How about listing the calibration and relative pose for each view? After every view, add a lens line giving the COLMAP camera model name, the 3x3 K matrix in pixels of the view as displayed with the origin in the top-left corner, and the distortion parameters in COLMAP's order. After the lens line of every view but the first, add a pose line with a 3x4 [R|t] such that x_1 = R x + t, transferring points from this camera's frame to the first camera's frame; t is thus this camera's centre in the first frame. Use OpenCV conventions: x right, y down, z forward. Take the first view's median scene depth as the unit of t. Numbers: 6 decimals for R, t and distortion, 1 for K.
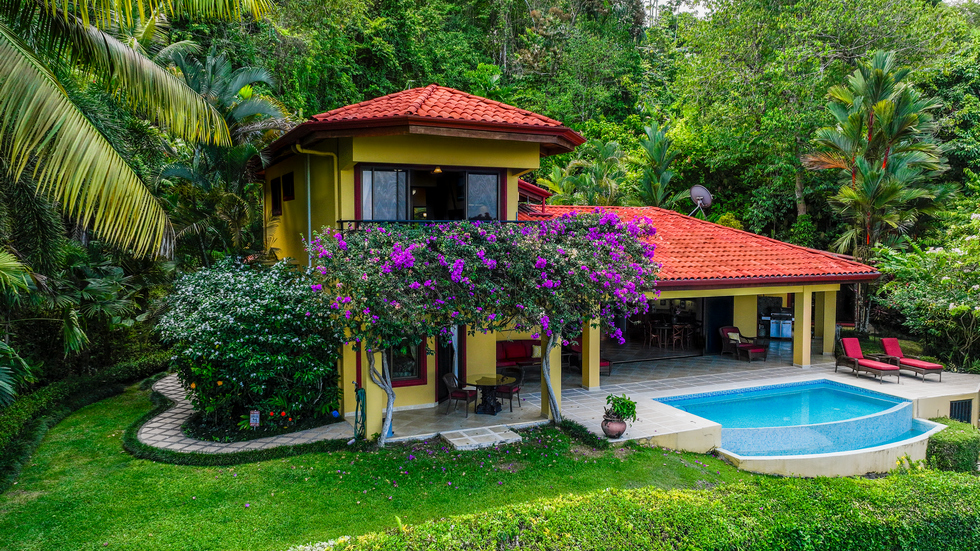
lens RADIAL K [[705.5, 0, 490.0], [0, 705.5, 275.5], [0, 0, 1]] dist [0.013556, 0.003347]
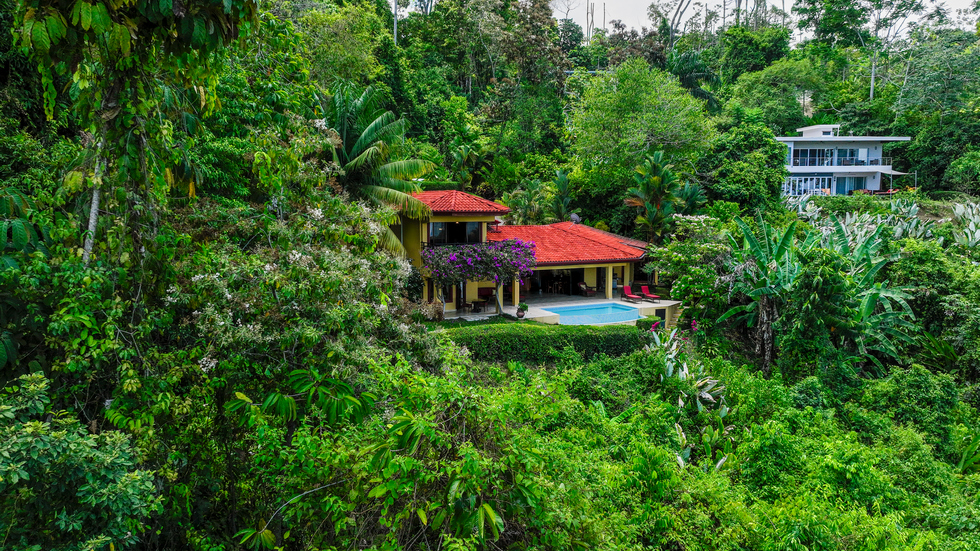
lens RADIAL K [[667.2, 0, 490.0], [0, 667.2, 275.5], [0, 0, 1]] dist [0.000264, -0.000180]
pose [[0.998278, -0.004762, 0.058460, -0.089807], [0.002258, 0.999080, 0.042823, -0.050843], [-0.058610, -0.042618, 0.997371, -1.421277]]
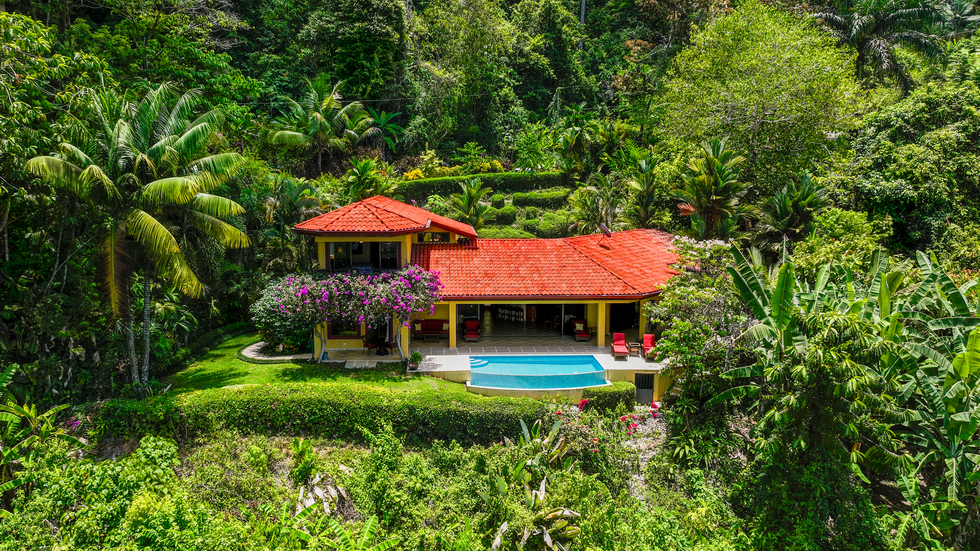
lens RADIAL K [[705.5, 0, 490.0], [0, 705.5, 275.5], [0, 0, 1]] dist [0.013556, 0.003347]
pose [[0.930142, 0.051323, -0.363596, 0.990753], [-0.023933, 0.996552, 0.079441, -0.207308], [0.366420, -0.065189, 0.928163, -0.794088]]
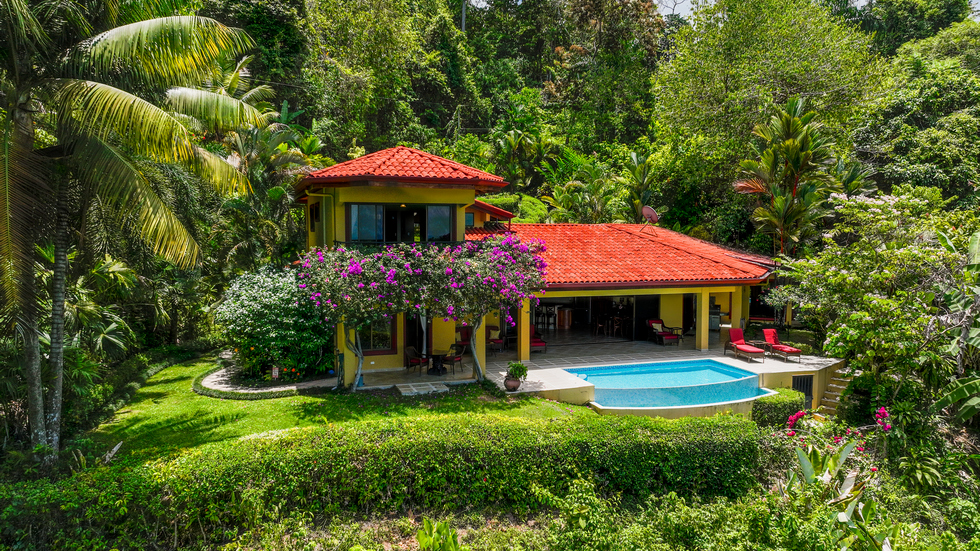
lens RADIAL K [[662.8, 0, 496.8], [0, 662.8, 275.9], [0, 0, 1]] dist [0.023593, 0.005057]
pose [[0.995331, 0.008141, -0.096173, 0.227321], [-0.007831, 0.999963, 0.003602, -0.010615], [0.096198, -0.002832, 0.995358, -0.305905]]
